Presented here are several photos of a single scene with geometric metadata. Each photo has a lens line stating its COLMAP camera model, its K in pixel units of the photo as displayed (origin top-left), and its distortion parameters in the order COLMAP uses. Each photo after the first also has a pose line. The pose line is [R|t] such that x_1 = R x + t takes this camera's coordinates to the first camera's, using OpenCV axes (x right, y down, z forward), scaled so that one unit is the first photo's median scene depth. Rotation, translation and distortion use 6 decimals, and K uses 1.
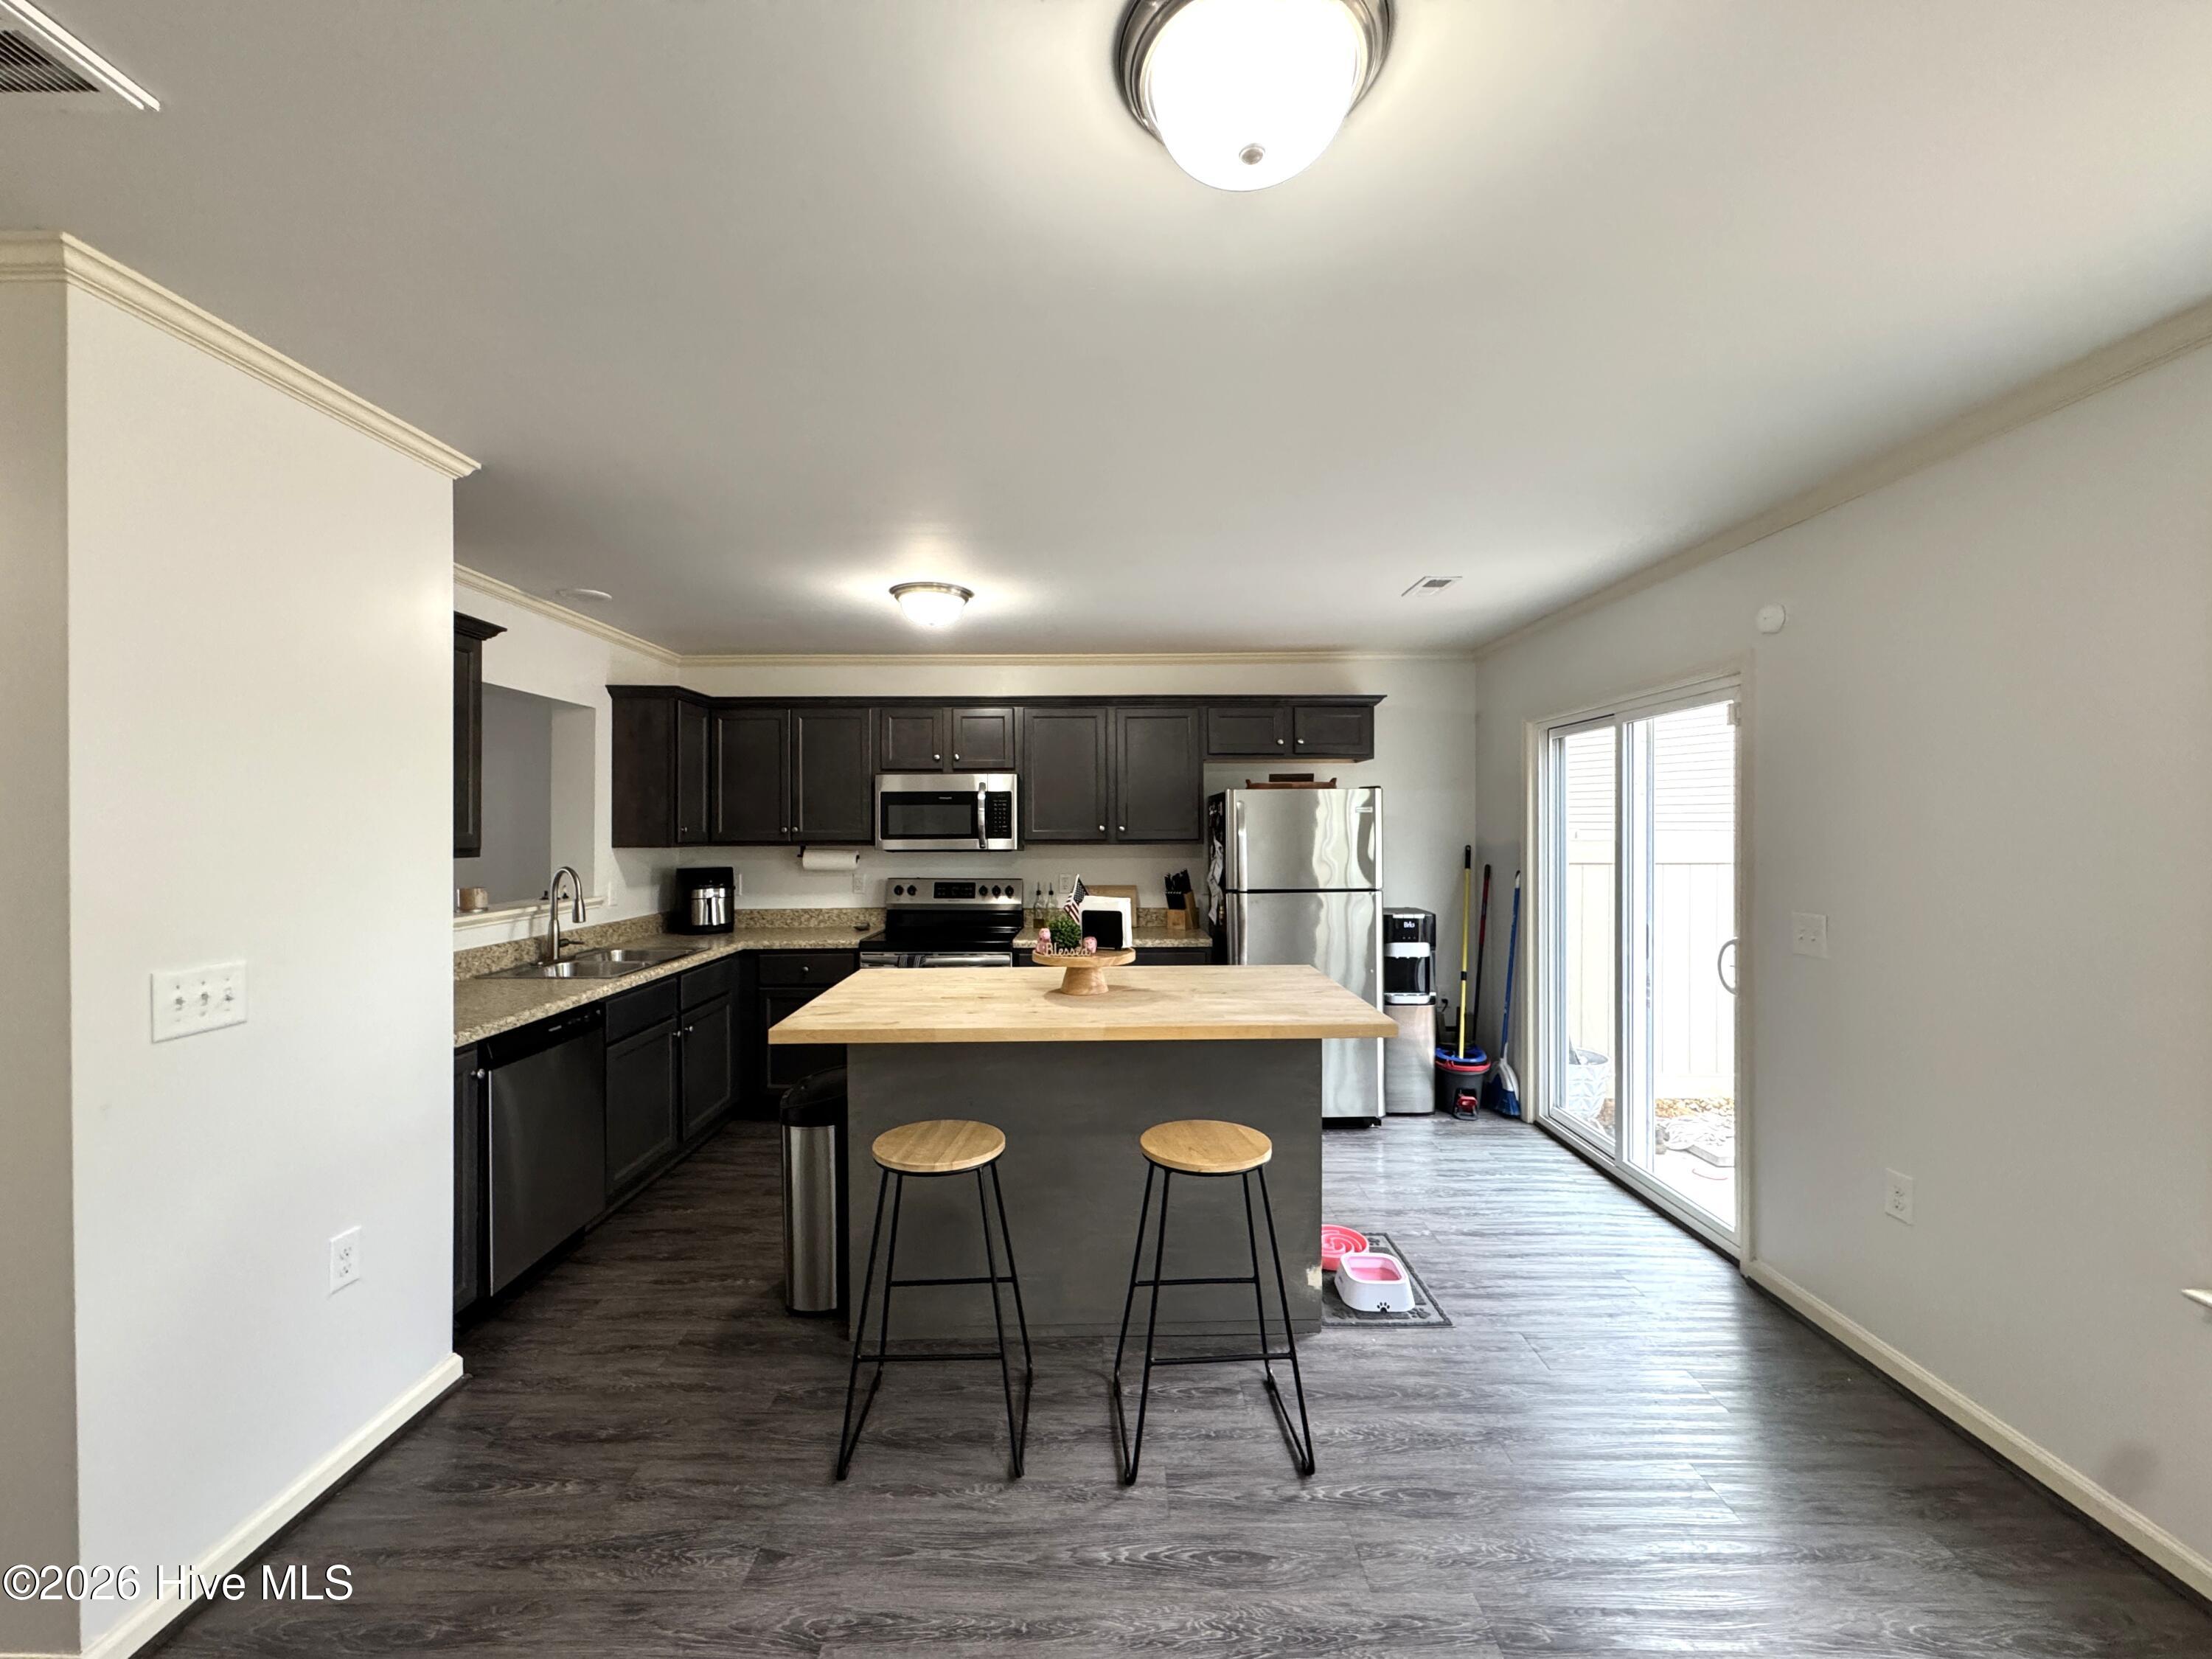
lens RADIAL K [[884.2, 0, 1102.3], [0, 884.2, 830.5], [0, 0, 1]] dist [0.002061, -0.000025]
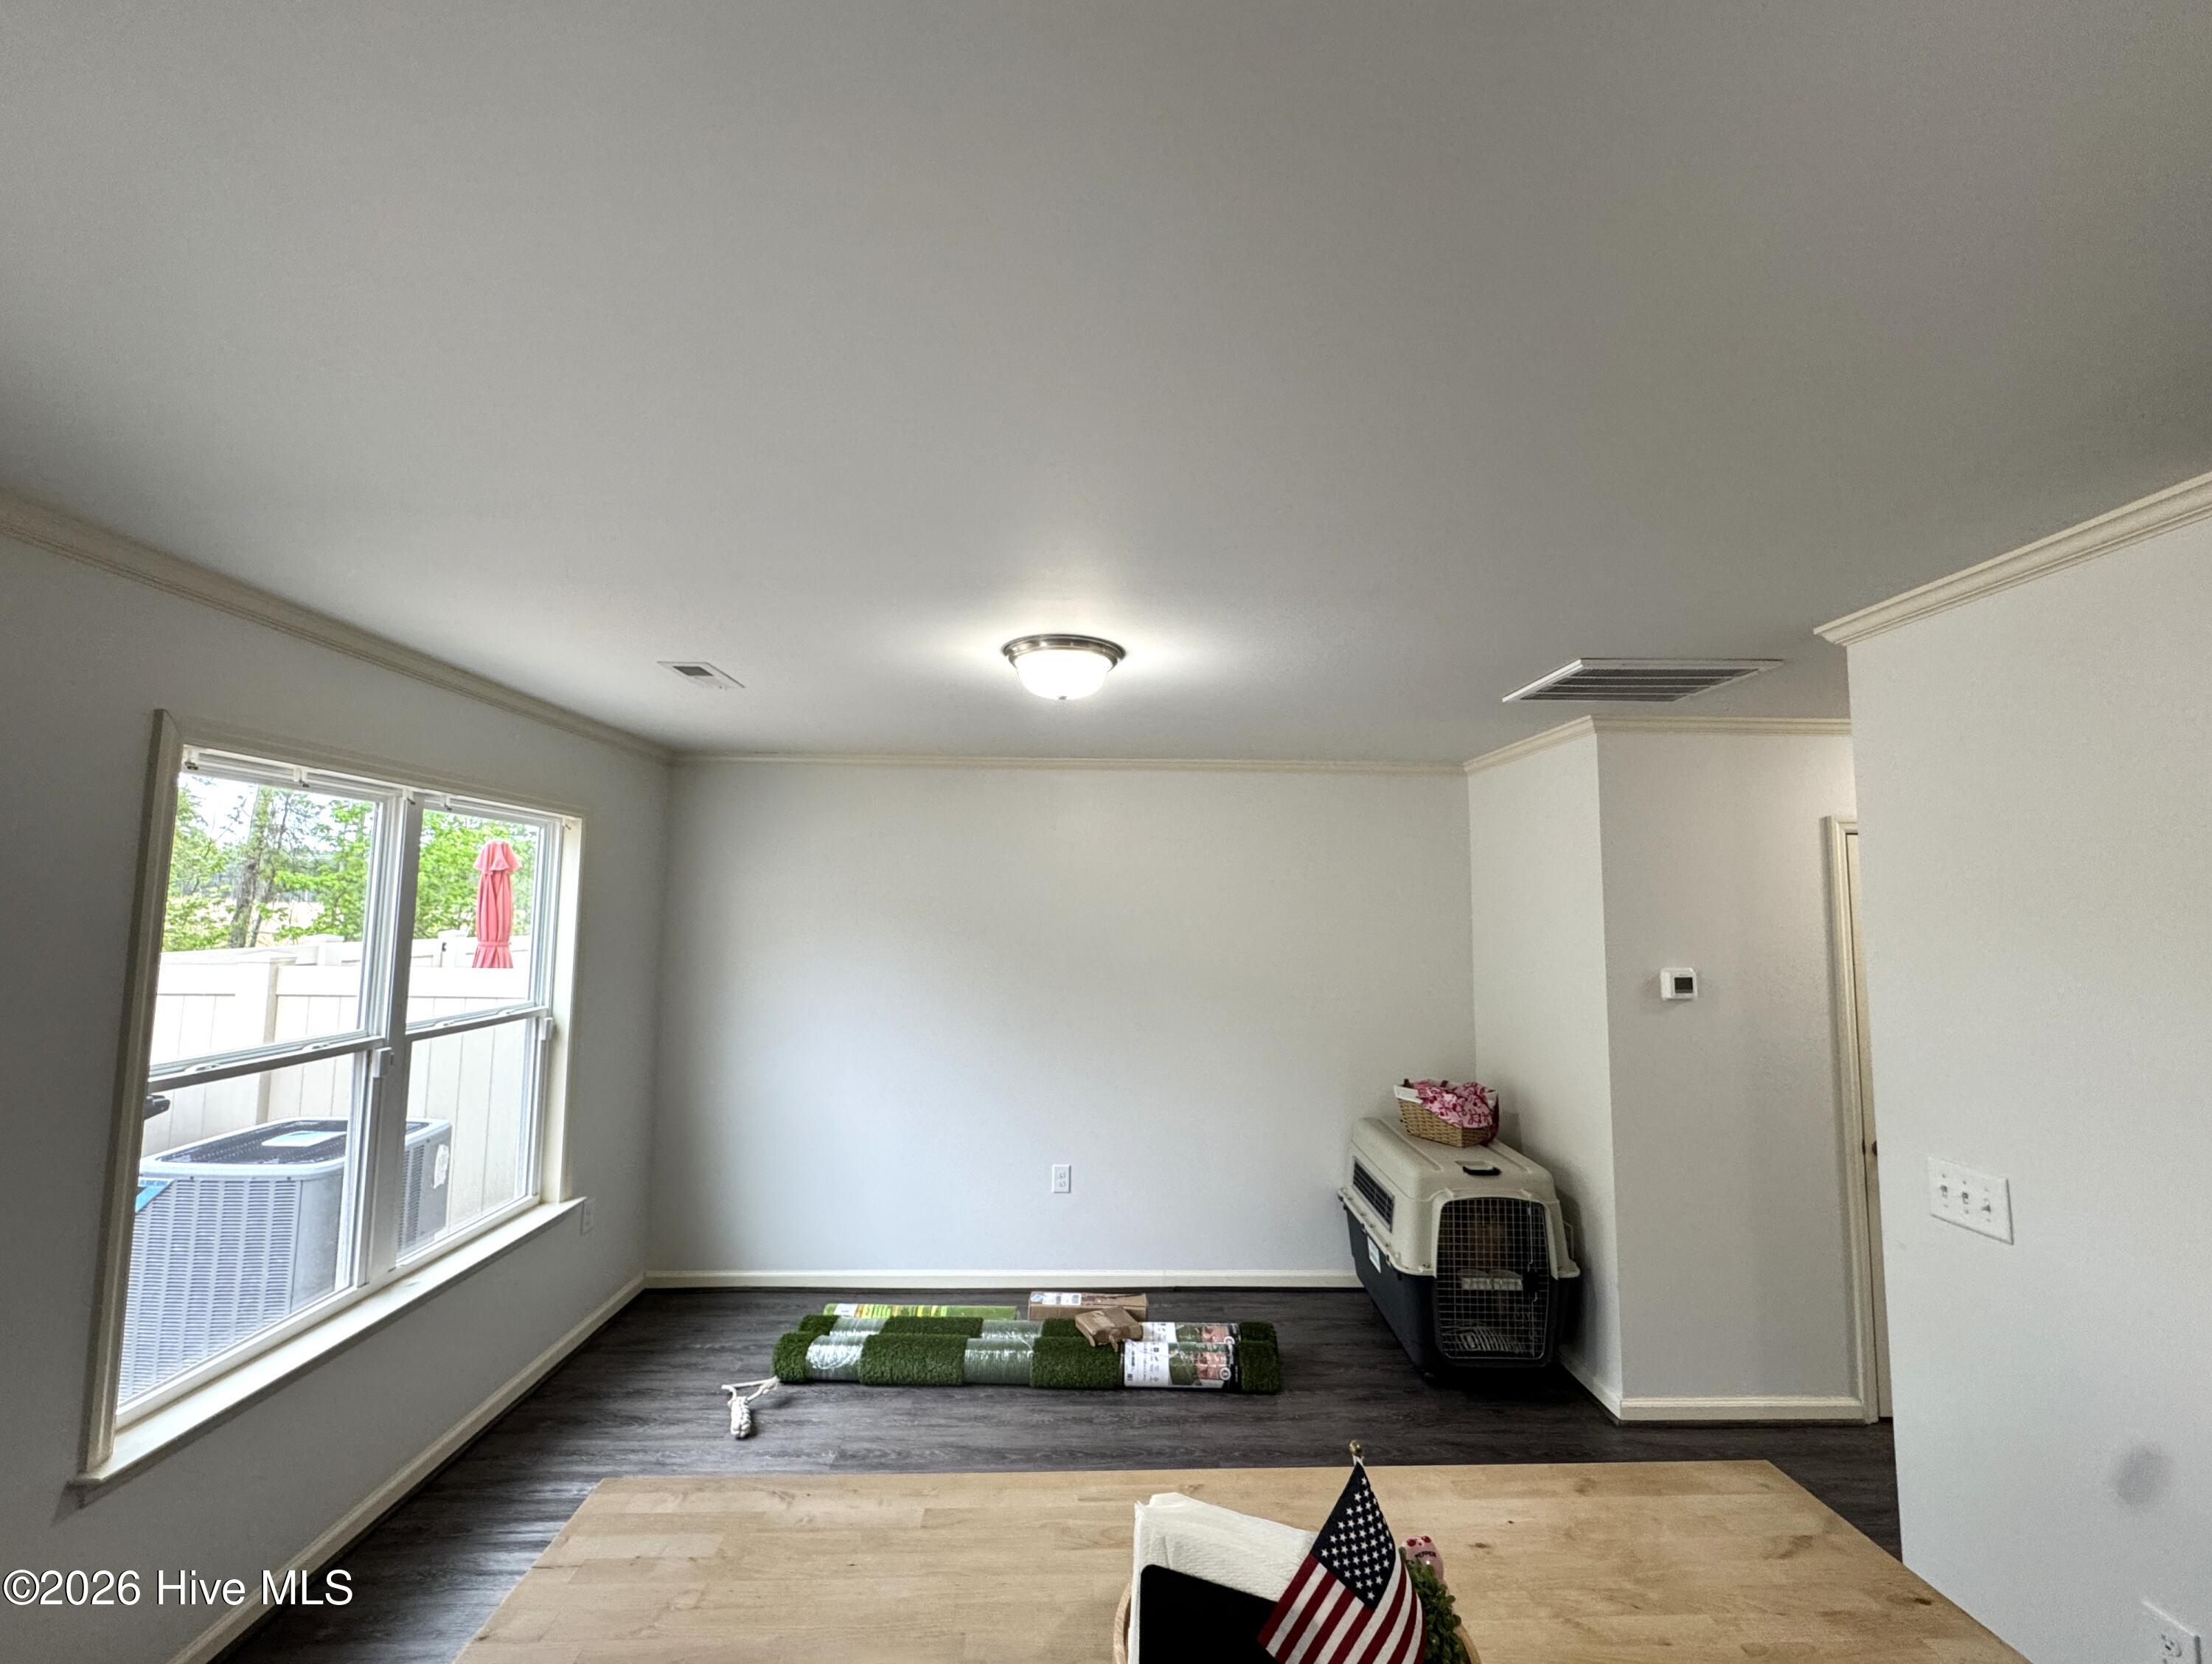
lens RADIAL K [[891.8, 0, 1105.7], [0, 891.8, 832.3], [0, 0, 1]] dist [-0.001358, -0.000065]
pose [[-0.999578, -0.009836, -0.027322, 0.036671], [-0.007642, 0.996824, -0.079262, -0.074821], [0.028015, -0.079020, -0.996479, 0.959689]]
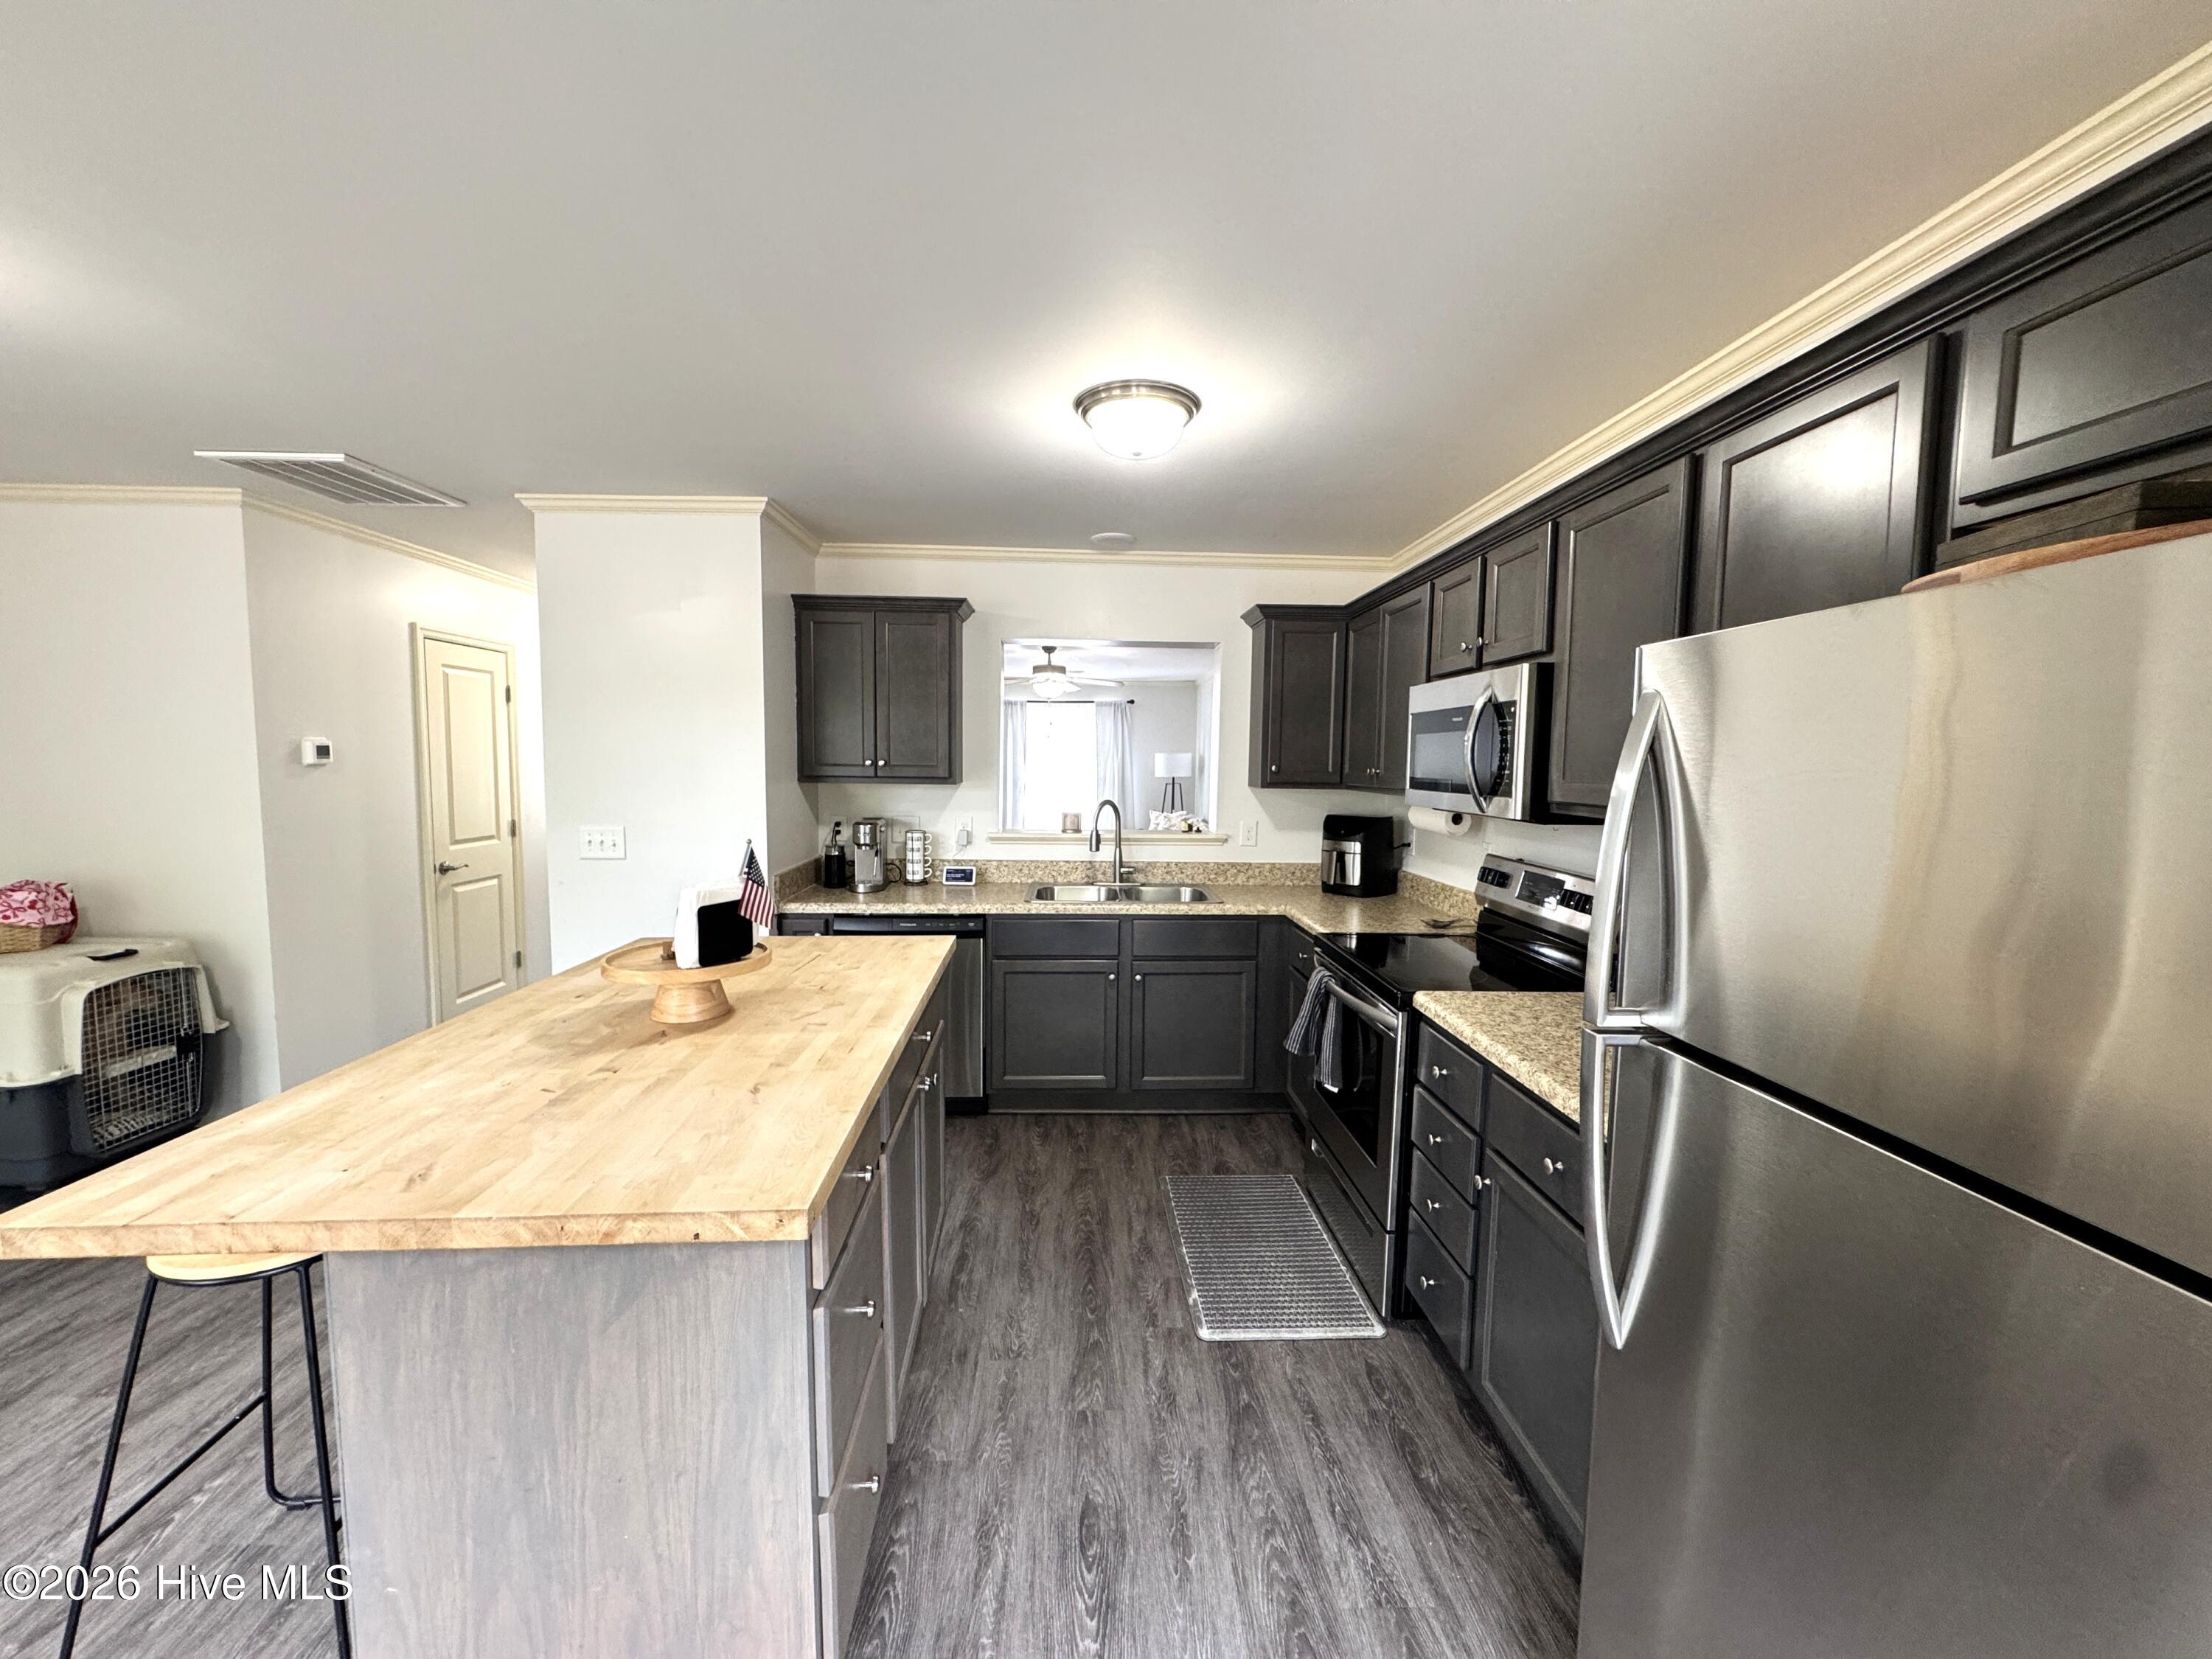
lens RADIAL K [[884.2, 0, 1099.8], [0, 884.2, 830.3], [0, 0, 1]] dist [0.002061, -0.000025]
pose [[0.034264, 0.085578, -0.995742, 0.471093], [-0.017116, 0.996231, 0.085031, -0.013252], [0.999266, 0.014129, 0.035600, 0.942187]]
